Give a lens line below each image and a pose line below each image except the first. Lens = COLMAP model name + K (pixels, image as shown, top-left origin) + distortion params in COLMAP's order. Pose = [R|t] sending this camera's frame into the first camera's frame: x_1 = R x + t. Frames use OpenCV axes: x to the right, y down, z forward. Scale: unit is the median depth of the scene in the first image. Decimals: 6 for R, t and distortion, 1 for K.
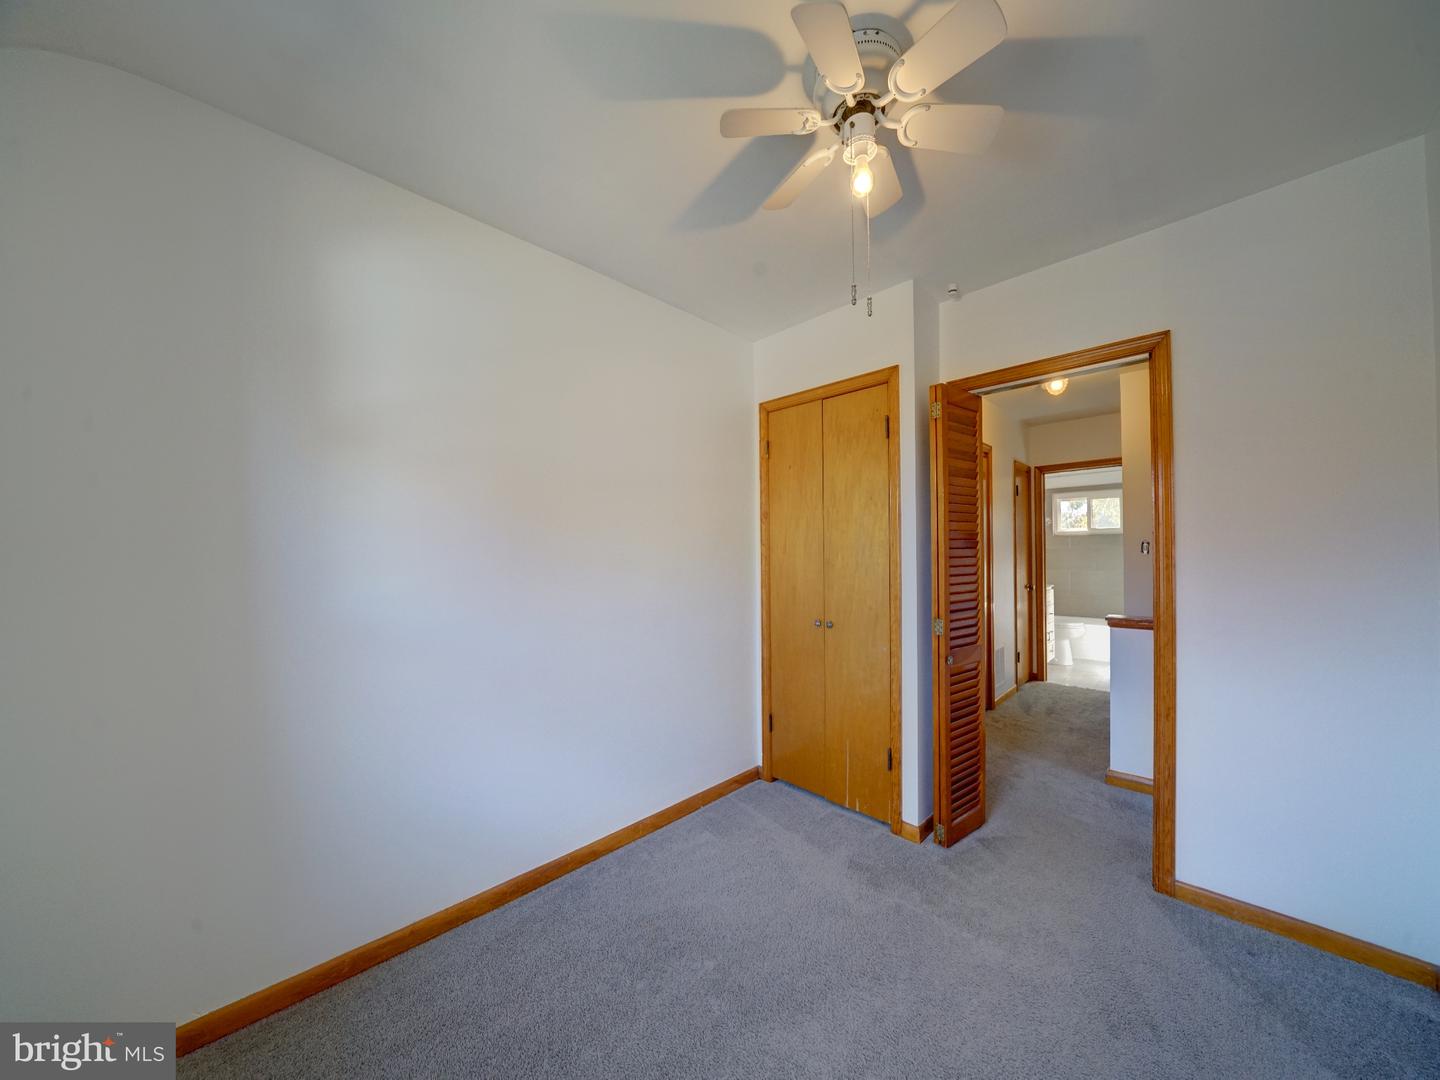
lens RADIAL K [[503.5, 0, 707.2], [0, 503.5, 543.2], [0, 0, 1]] dist [-0.019391, 0.000423]
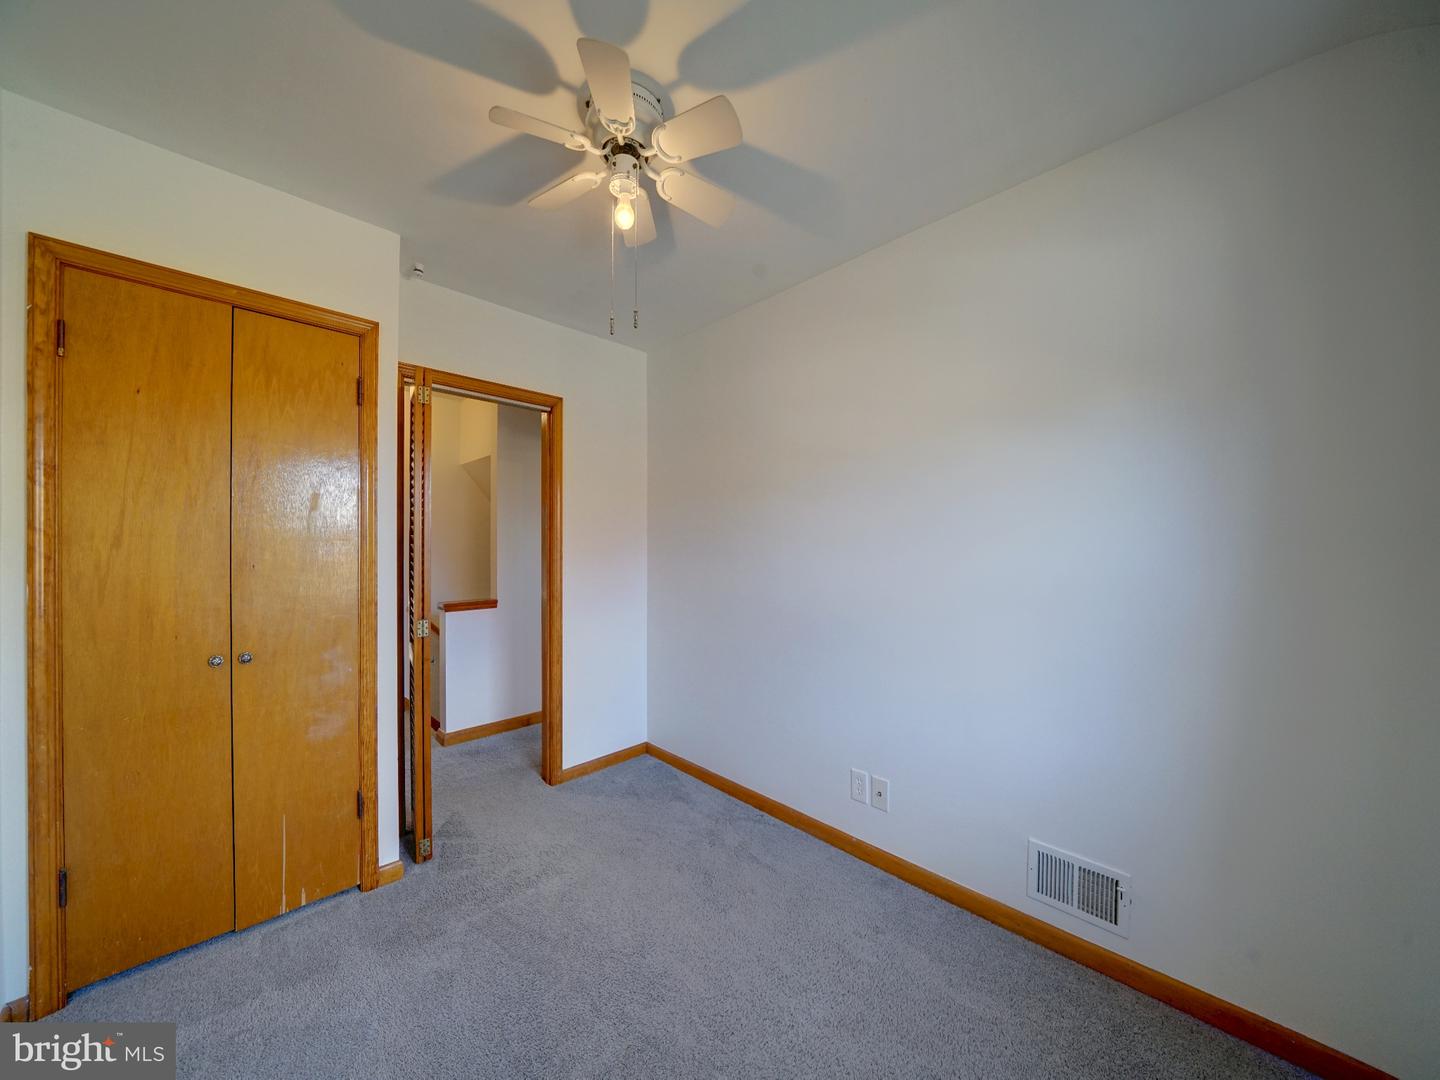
lens RADIAL K [[503.5, 0, 707.2], [0, 503.5, 543.2], [0, 0, 1]] dist [-0.019391, 0.000423]
pose [[-0.000111, 0.017323, 0.999850, -0.430132], [-0.017272, 0.999701, -0.017322, 0.015646], [-0.999851, -0.017271, 0.000188, 0.436738]]
